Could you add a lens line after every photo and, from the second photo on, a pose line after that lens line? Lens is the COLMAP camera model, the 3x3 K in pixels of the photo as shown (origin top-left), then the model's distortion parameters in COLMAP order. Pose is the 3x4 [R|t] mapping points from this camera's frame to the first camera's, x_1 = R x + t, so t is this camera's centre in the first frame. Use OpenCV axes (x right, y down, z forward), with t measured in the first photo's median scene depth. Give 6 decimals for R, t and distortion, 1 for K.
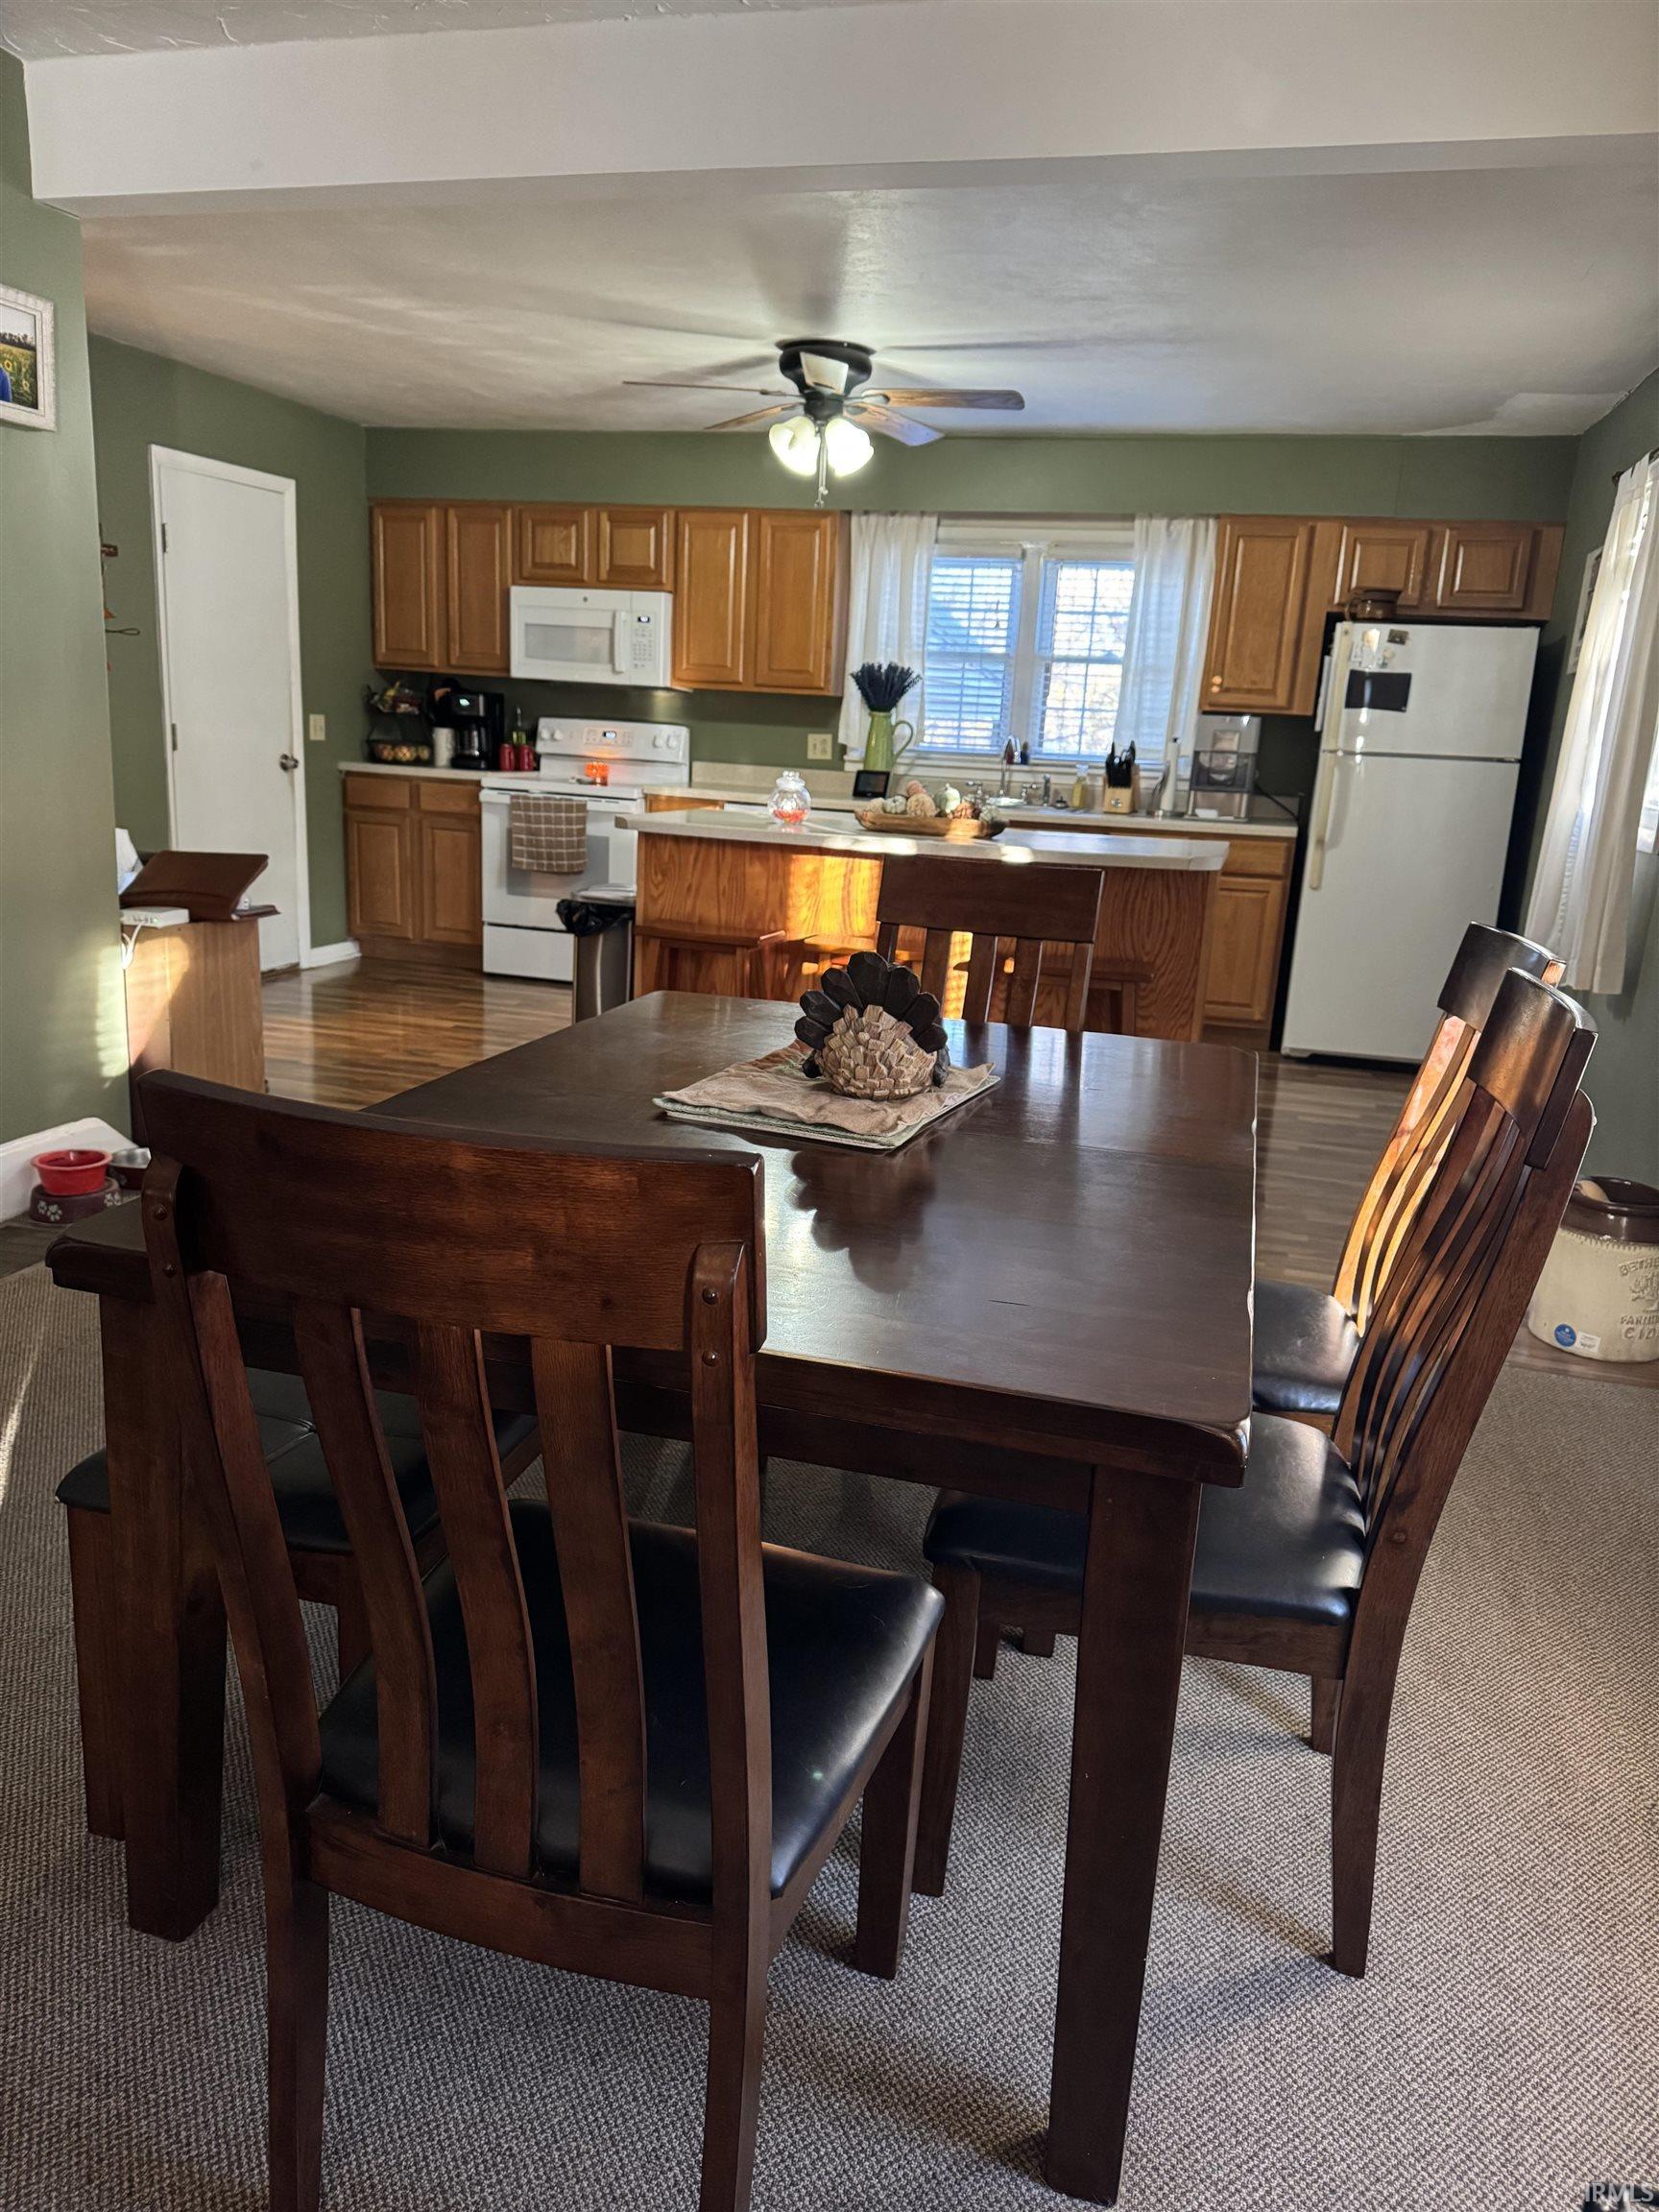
lens RADIAL K [[1573.0, 0, 829.5], [0, 1573.0, 1106.0], [0, 0, 1]] dist [0.136970, -0.263647]
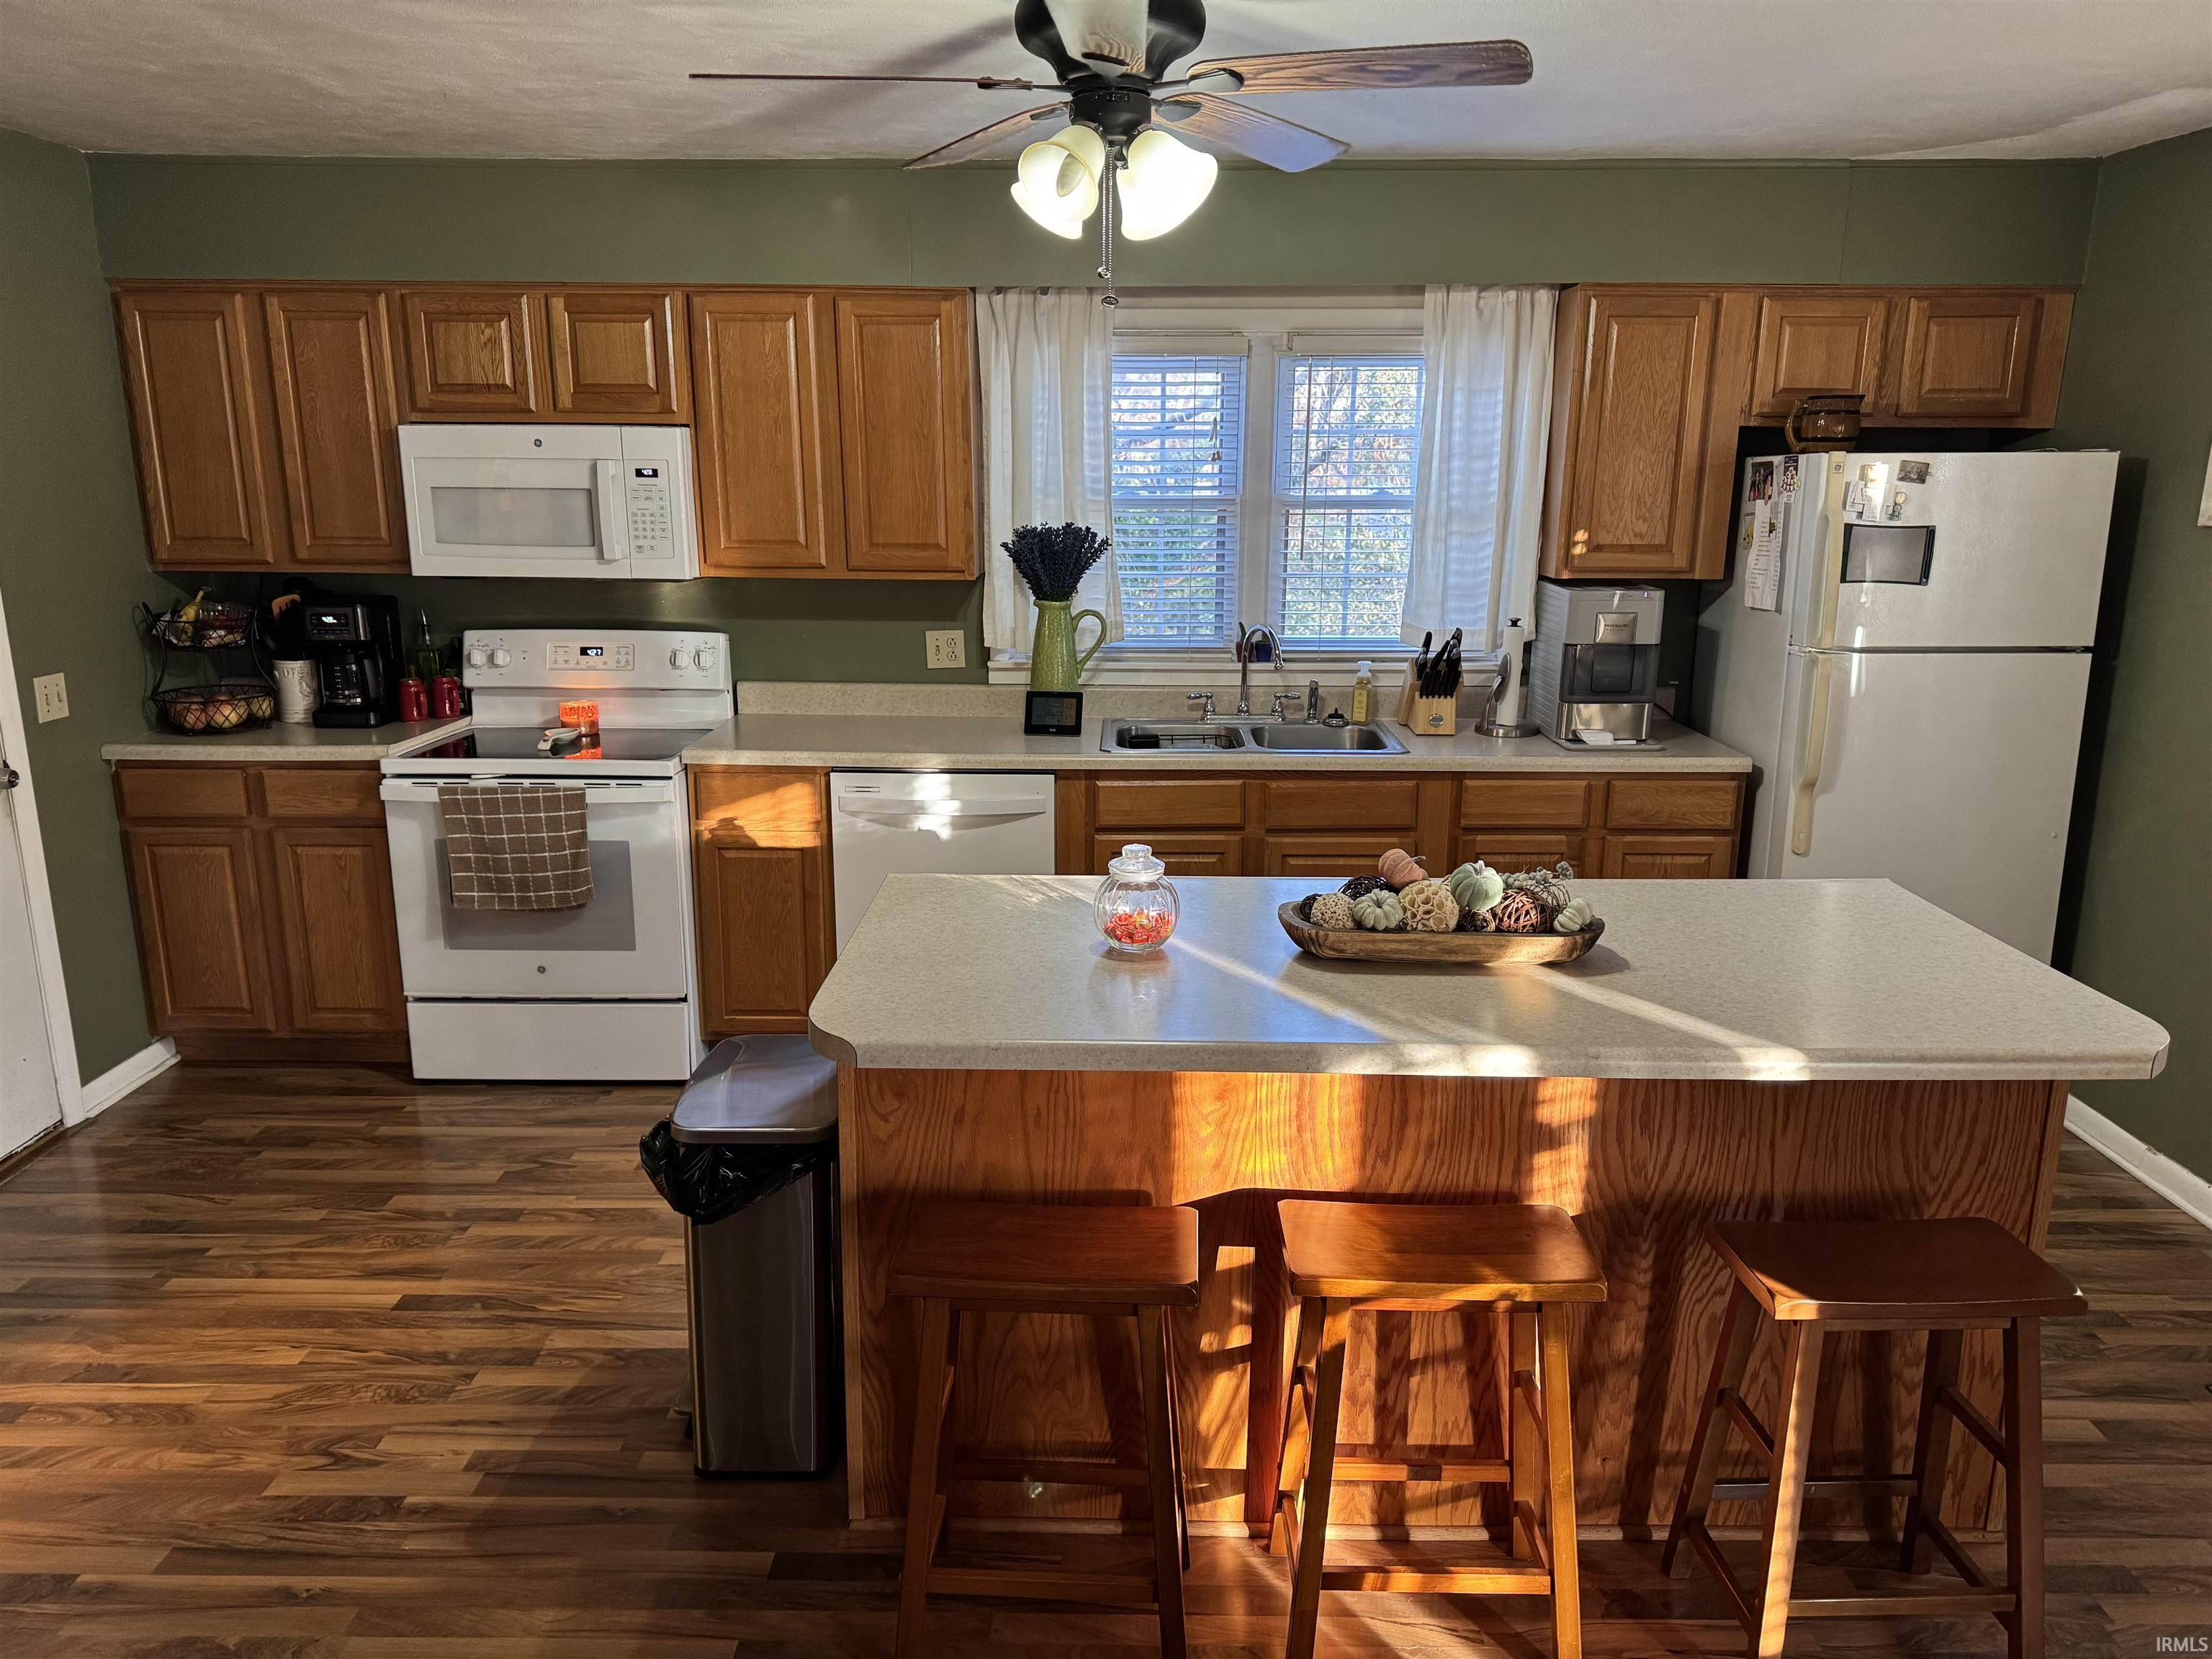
lens RADIAL K [[1553.0, 0, 1106.0], [0, 1553.0, 829.5], [0, 0, 1]] dist [0.059578, -0.079868]
pose [[0.964836, -0.106373, 0.240369, -0.105774], [0.106942, 0.994208, 0.010712, -0.160578], [-0.240116, 0.015370, 0.970623, 0.391743]]
